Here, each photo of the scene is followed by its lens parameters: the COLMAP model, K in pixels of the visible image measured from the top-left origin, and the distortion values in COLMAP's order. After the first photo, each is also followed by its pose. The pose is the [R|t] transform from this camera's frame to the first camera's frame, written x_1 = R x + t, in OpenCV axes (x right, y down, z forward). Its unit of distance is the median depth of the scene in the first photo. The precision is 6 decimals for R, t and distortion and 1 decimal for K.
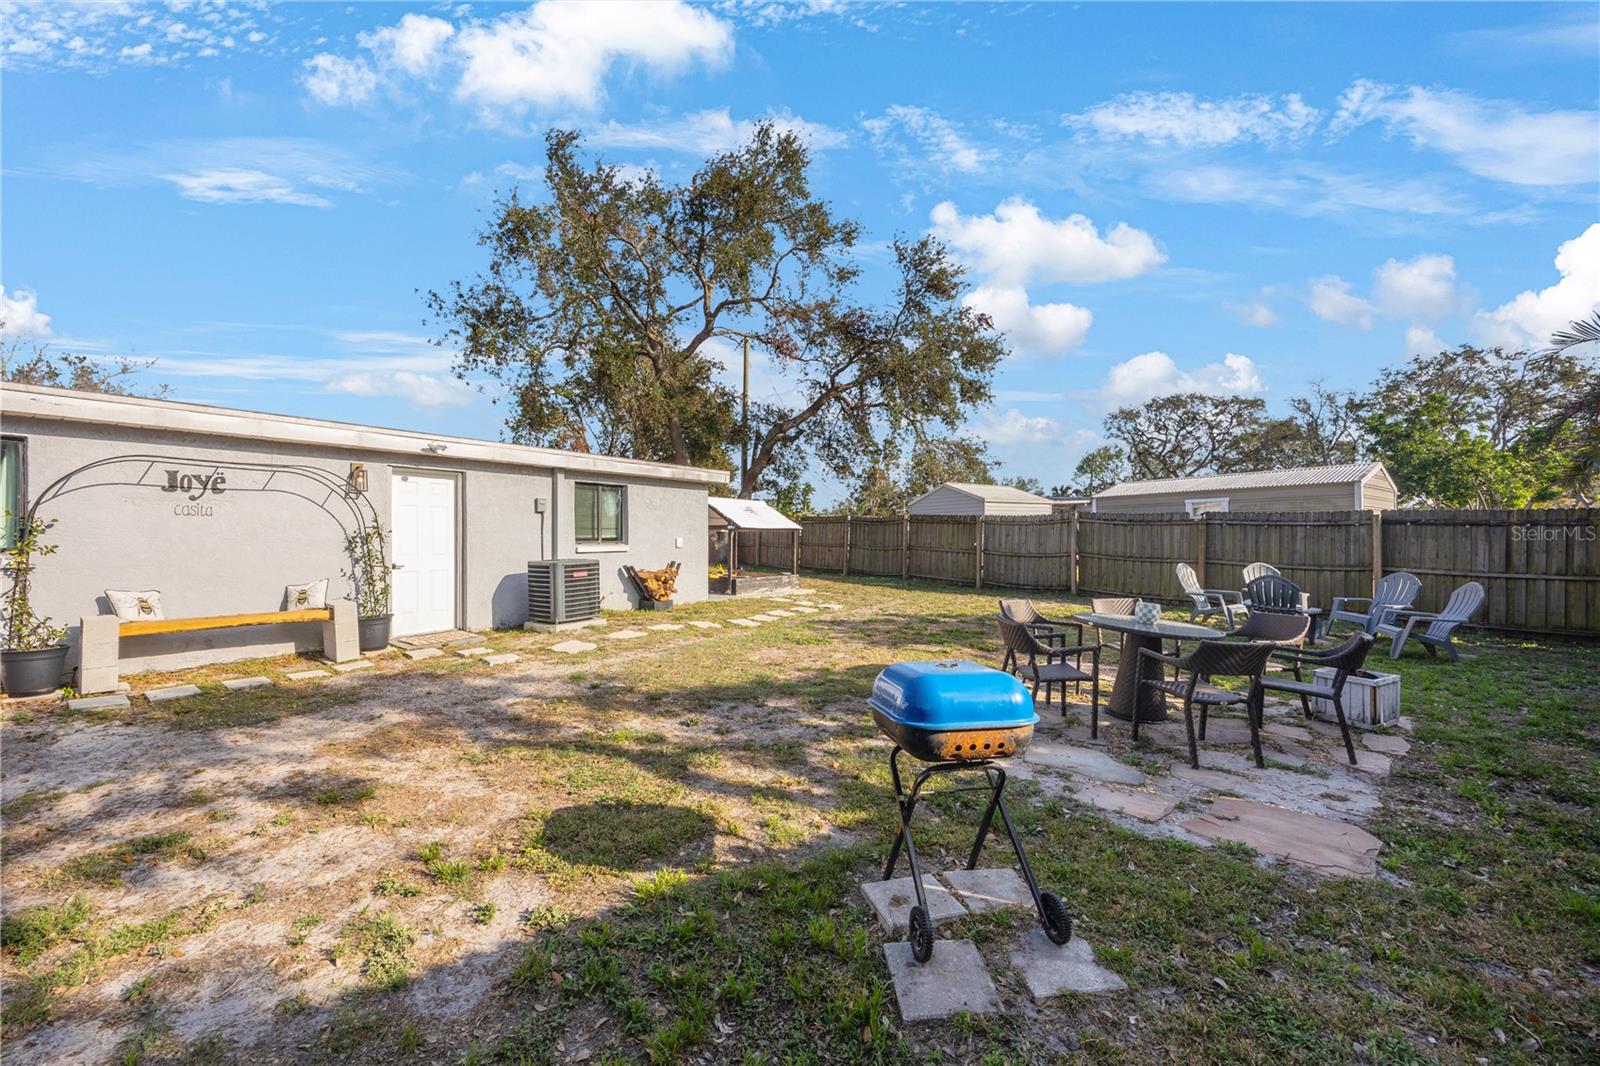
lens RADIAL K [[605.5, 0, 799.9], [0, 605.5, 533.0], [0, 0, 1]] dist [-0.001443, 0.000251]
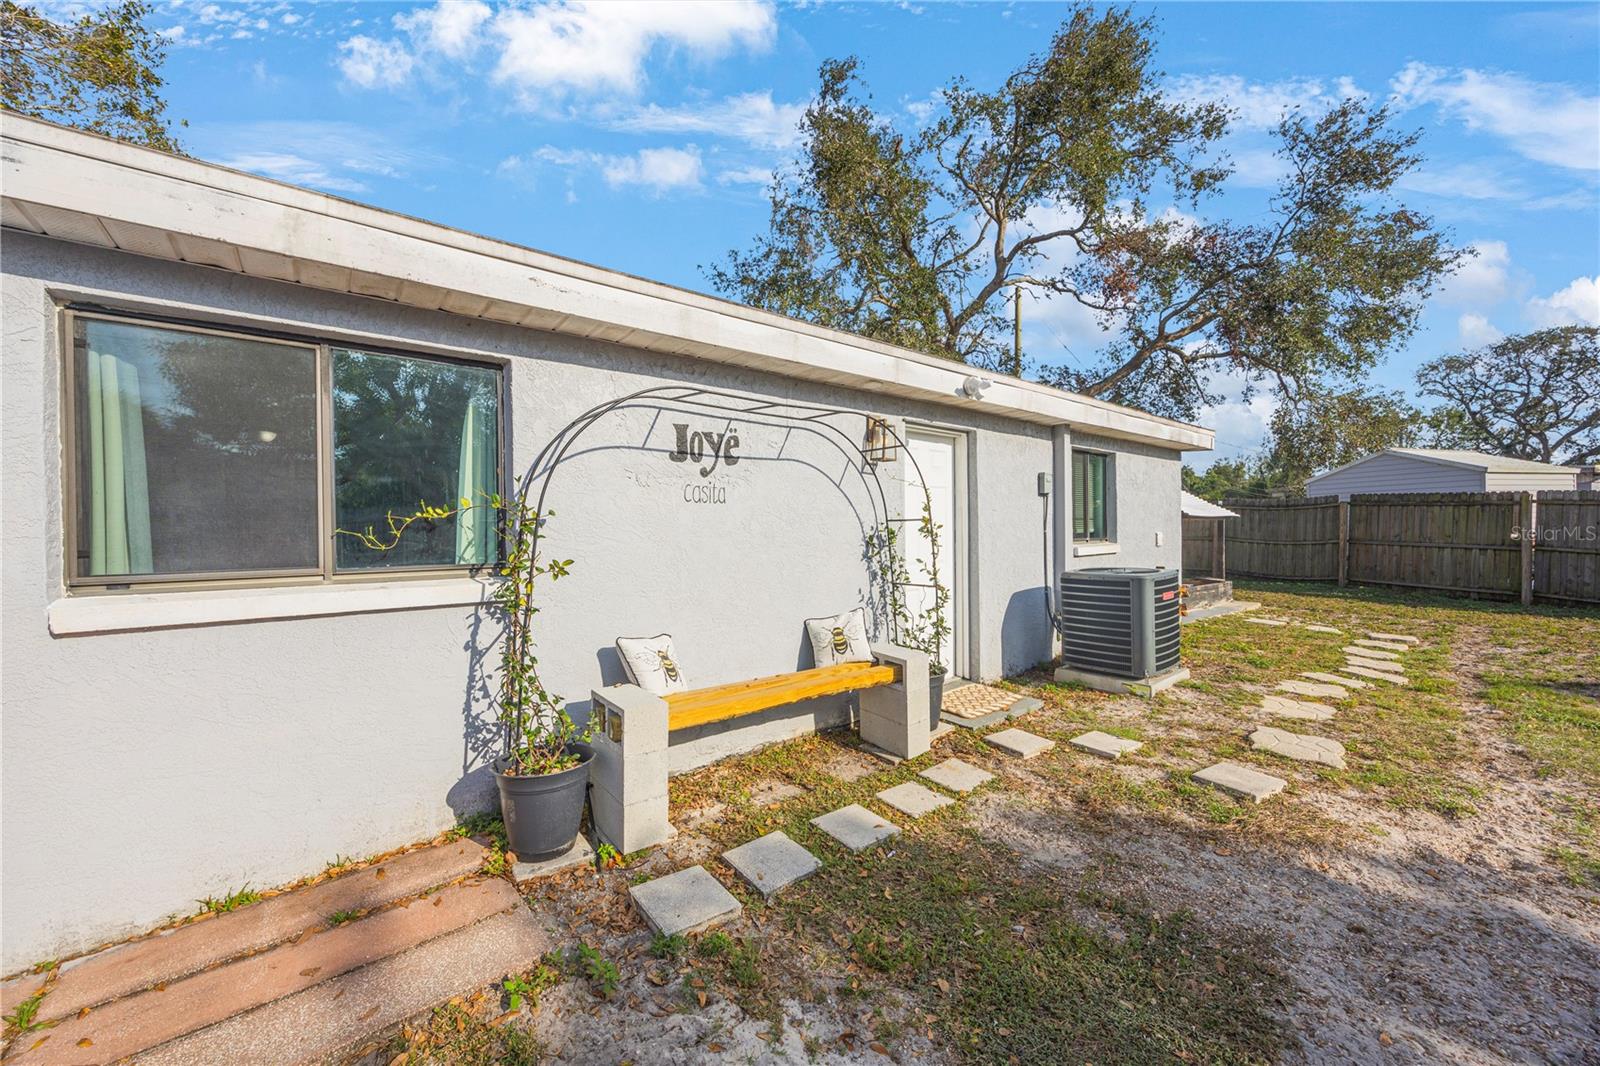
lens RADIAL K [[605.5, 0, 798.6], [0, 605.5, 538.3], [0, 0, 1]] dist [-0.001443, 0.000251]
pose [[0.965587, -0.009513, -0.259905, -0.668133], [0.014601, 0.999738, 0.017655, -0.003481], [0.259669, -0.020842, 0.965473, 0.404913]]
